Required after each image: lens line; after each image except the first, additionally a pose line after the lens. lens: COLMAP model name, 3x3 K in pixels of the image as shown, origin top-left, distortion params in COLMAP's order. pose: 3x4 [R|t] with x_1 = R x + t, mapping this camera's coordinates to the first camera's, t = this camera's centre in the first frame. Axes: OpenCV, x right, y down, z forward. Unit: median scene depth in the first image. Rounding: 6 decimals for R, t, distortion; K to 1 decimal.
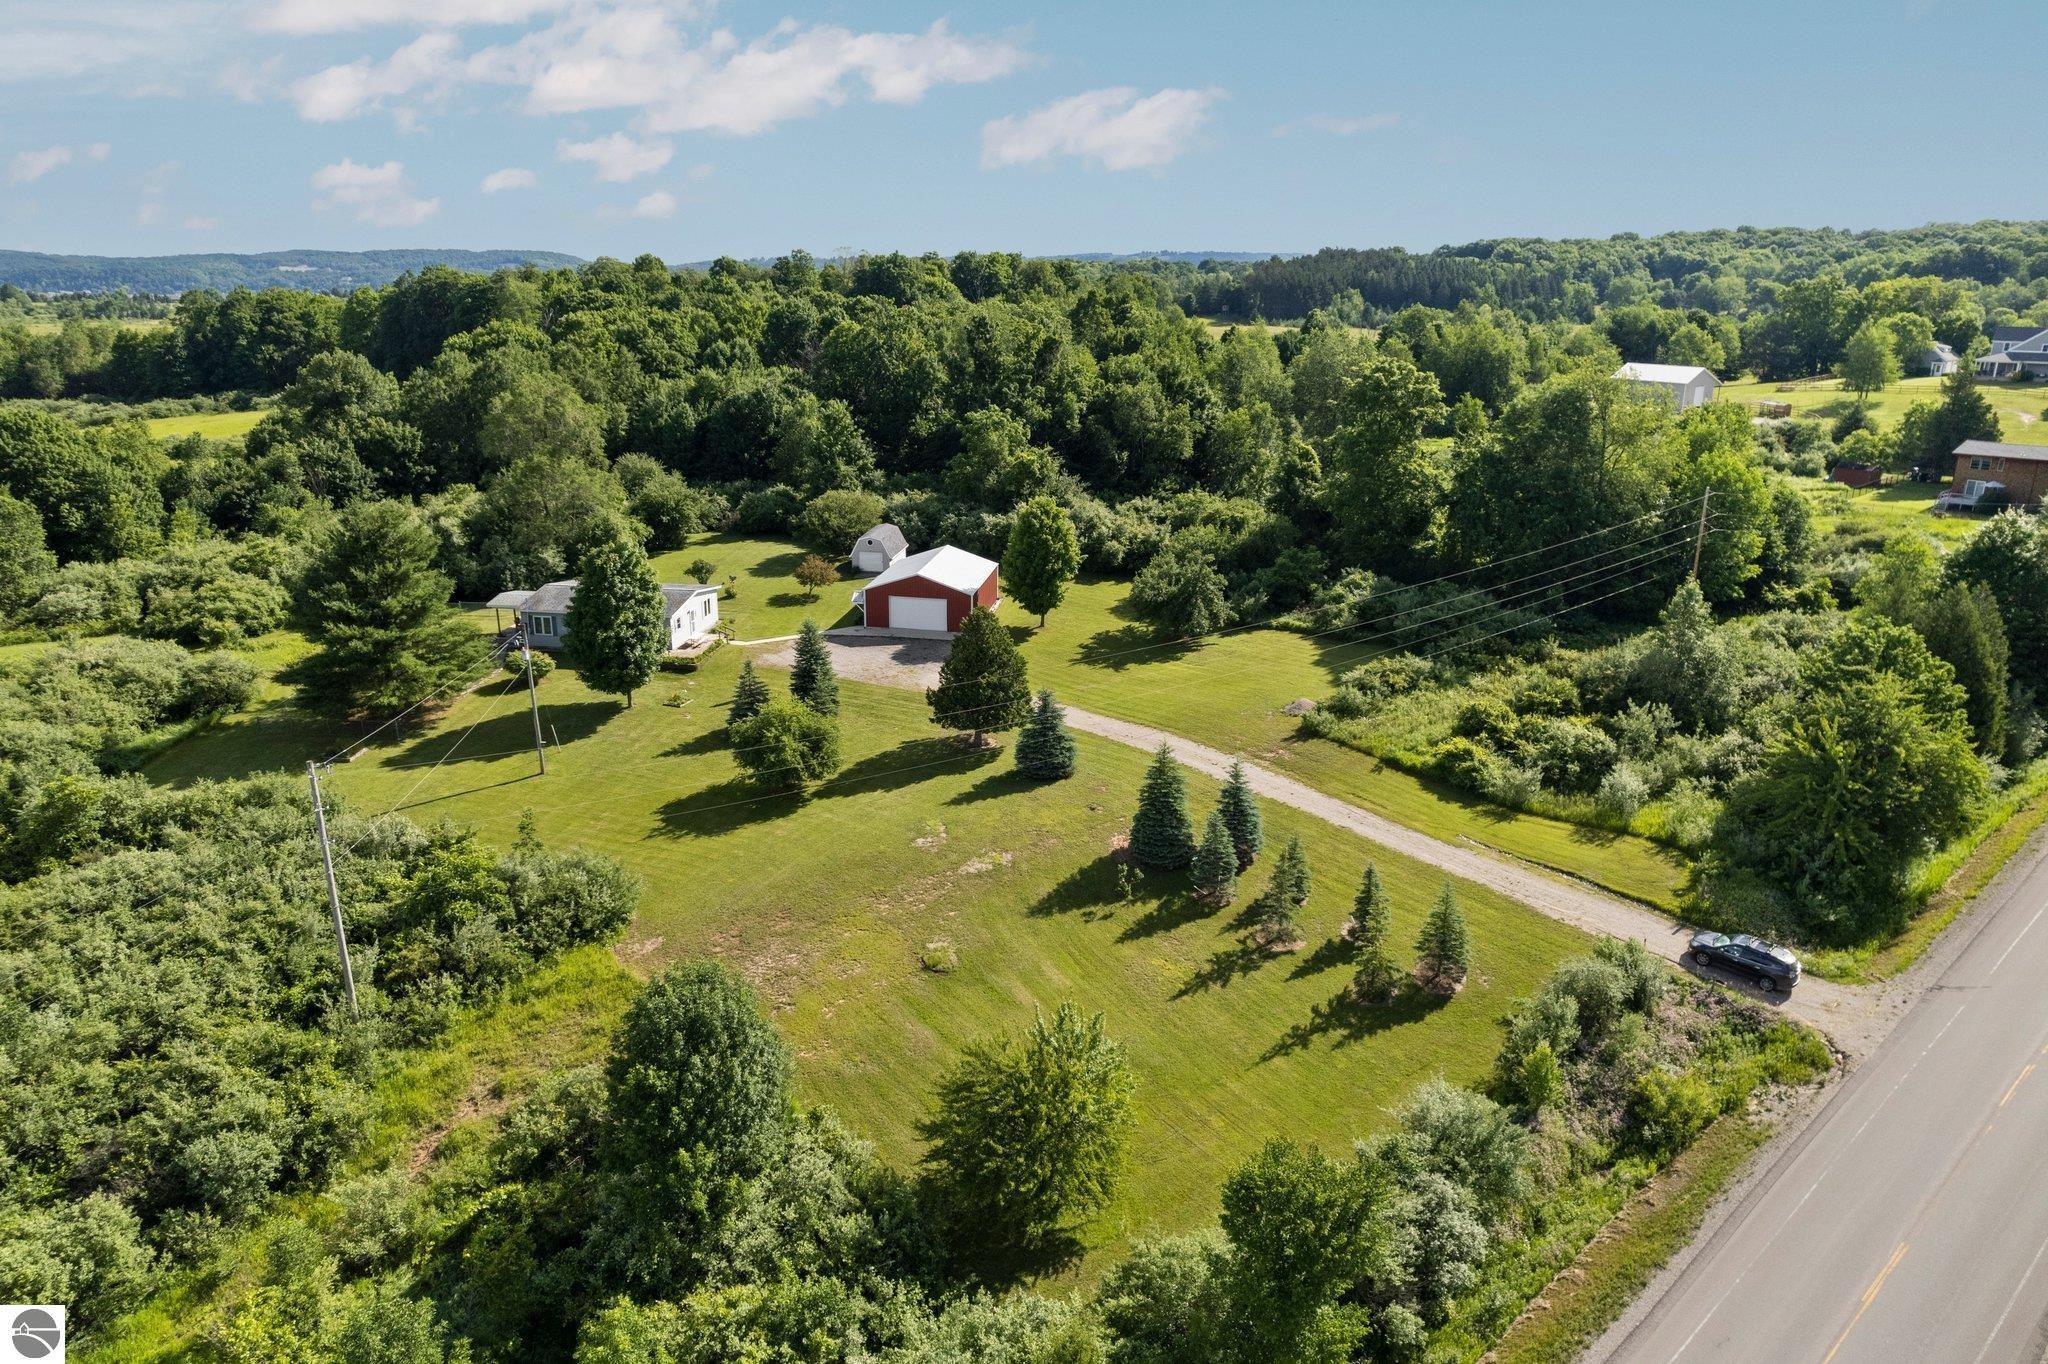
lens RADIAL K [[1304.3, 0, 1024.0], [0, 1304.3, 682.0], [0, 0, 1]] dist [-0.081238, 0.089371]
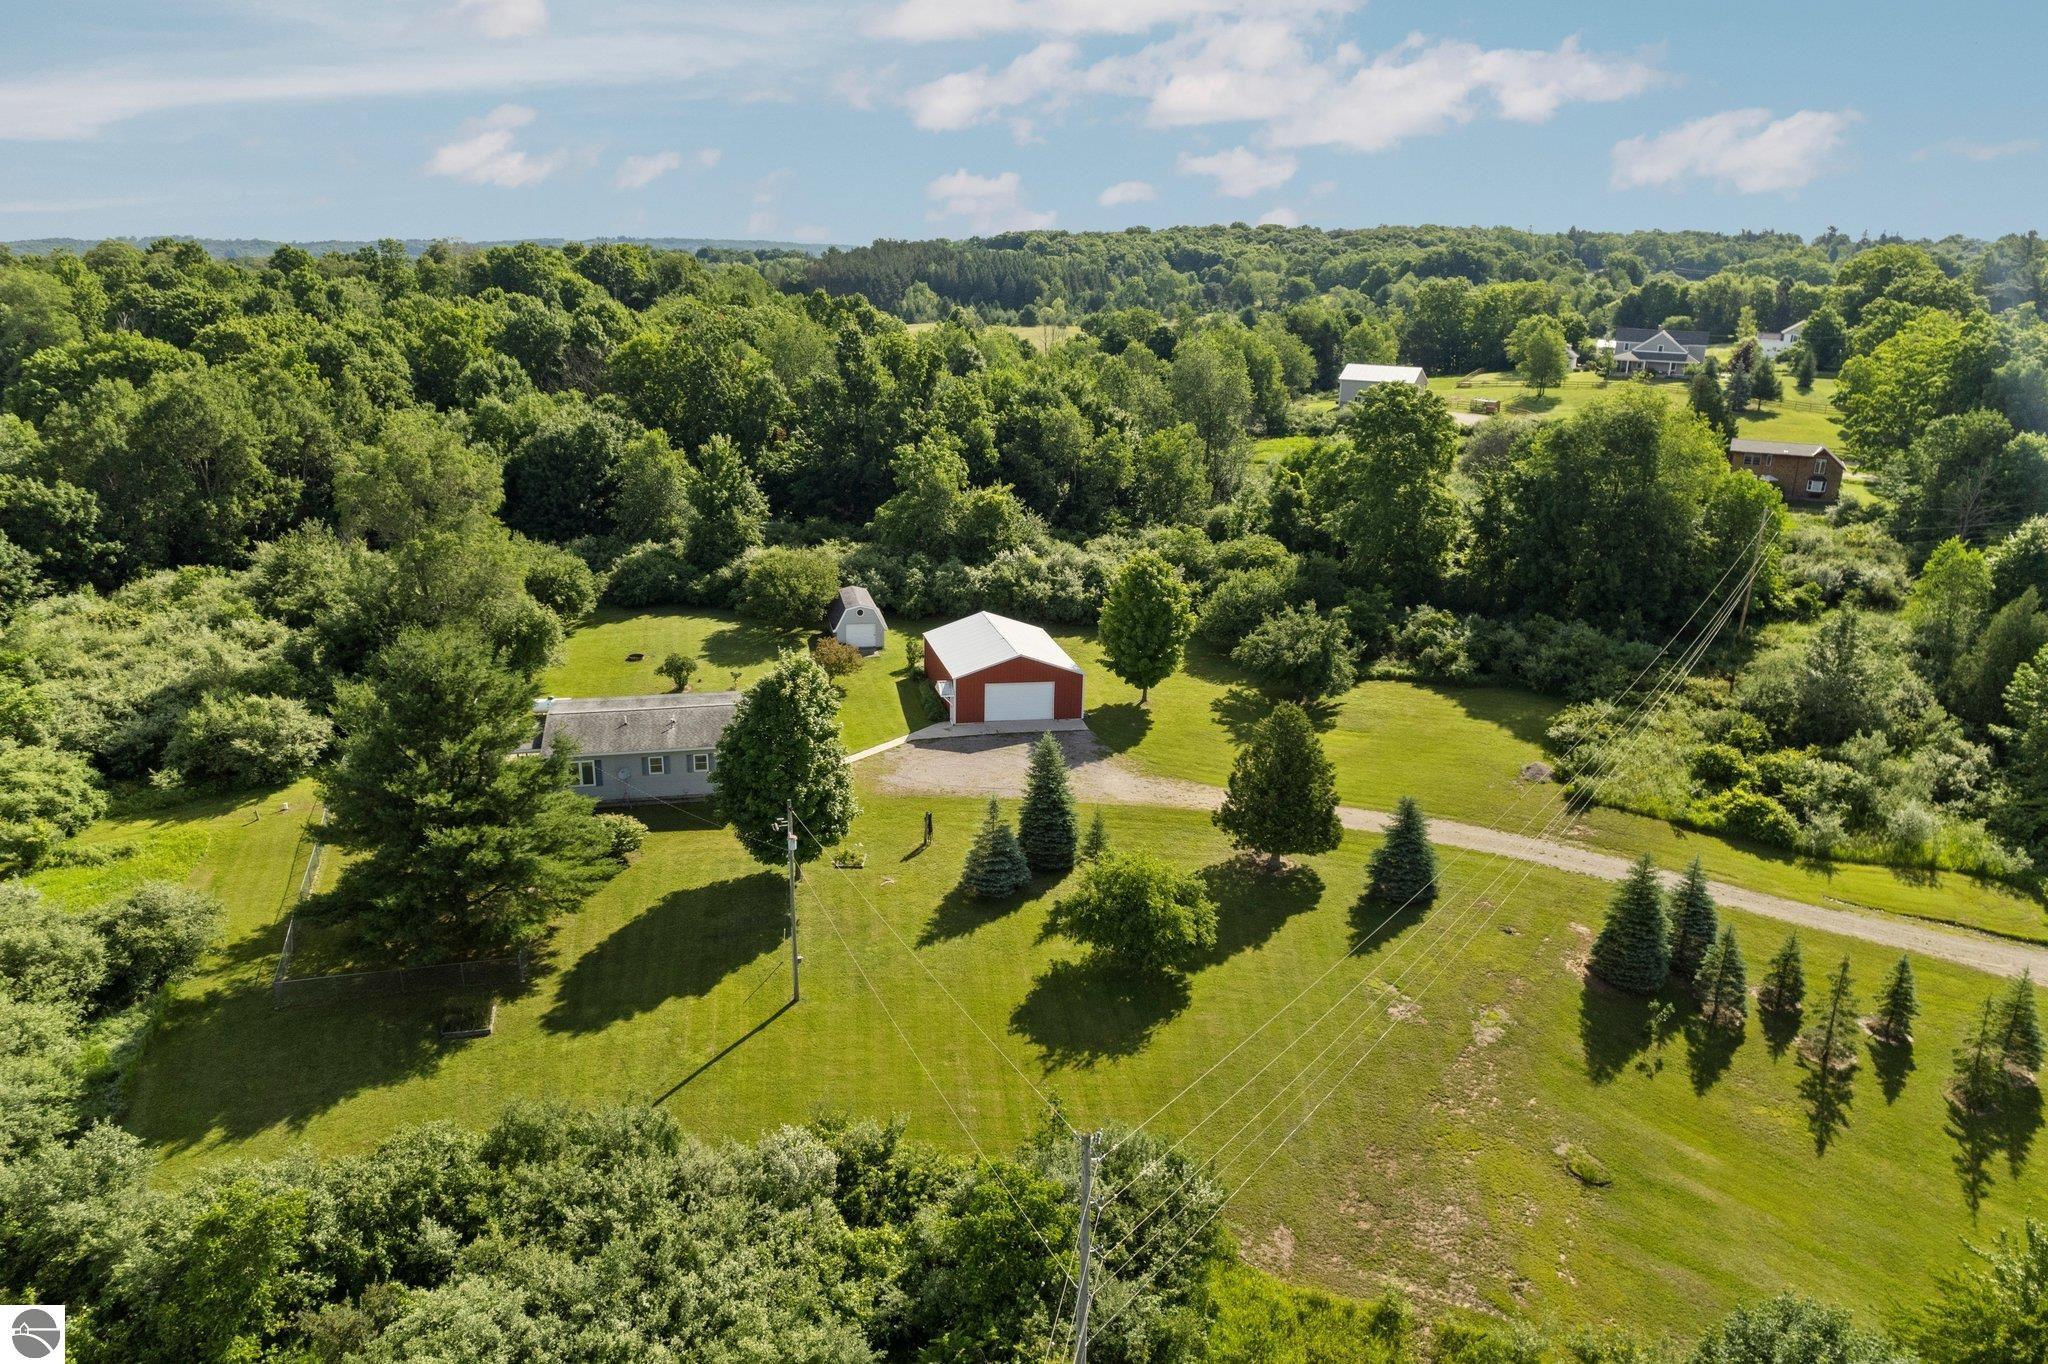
lens RADIAL K [[1338.1, 0, 1037.7], [0, 1338.1, 692.7], [0, 0, 1]] dist [-0.081618, 0.073736]
pose [[0.926069, -0.095665, 0.365026, -0.469104], [0.093238, 0.995347, 0.024313, -0.097704], [-0.365653, 0.011519, 0.930680, 0.247201]]
